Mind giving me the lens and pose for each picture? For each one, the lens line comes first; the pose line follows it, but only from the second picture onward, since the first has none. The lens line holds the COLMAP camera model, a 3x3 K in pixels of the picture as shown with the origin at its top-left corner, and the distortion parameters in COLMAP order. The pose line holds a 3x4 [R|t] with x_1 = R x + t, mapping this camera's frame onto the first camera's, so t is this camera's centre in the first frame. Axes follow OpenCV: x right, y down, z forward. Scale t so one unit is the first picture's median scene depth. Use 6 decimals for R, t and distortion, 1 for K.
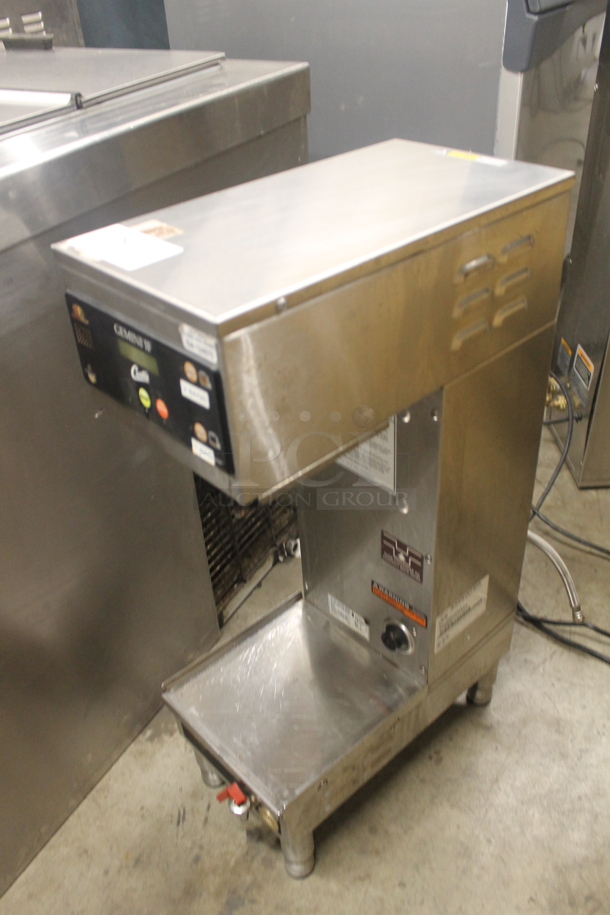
lens RADIAL K [[763.5, 0, 306.1], [0, 763.5, 456.9], [0, 0, 1]] dist [-0.130411, 0.078692]
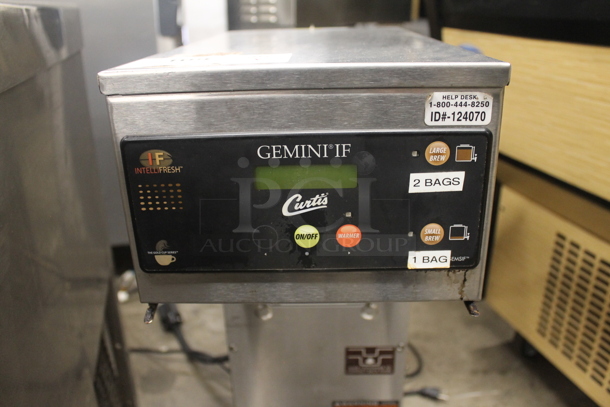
lens RADIAL K [[509.0, 0, 306.2], [0, 509.0, 204.9], [0, 0, 1]] dist [-0.130411, 0.078692]
pose [[0.702042, -0.232432, 0.673136, -0.531419], [0.402021, 0.909565, -0.105215, -0.051862], [-0.587806, 0.344480, 0.731996, 0.598978]]
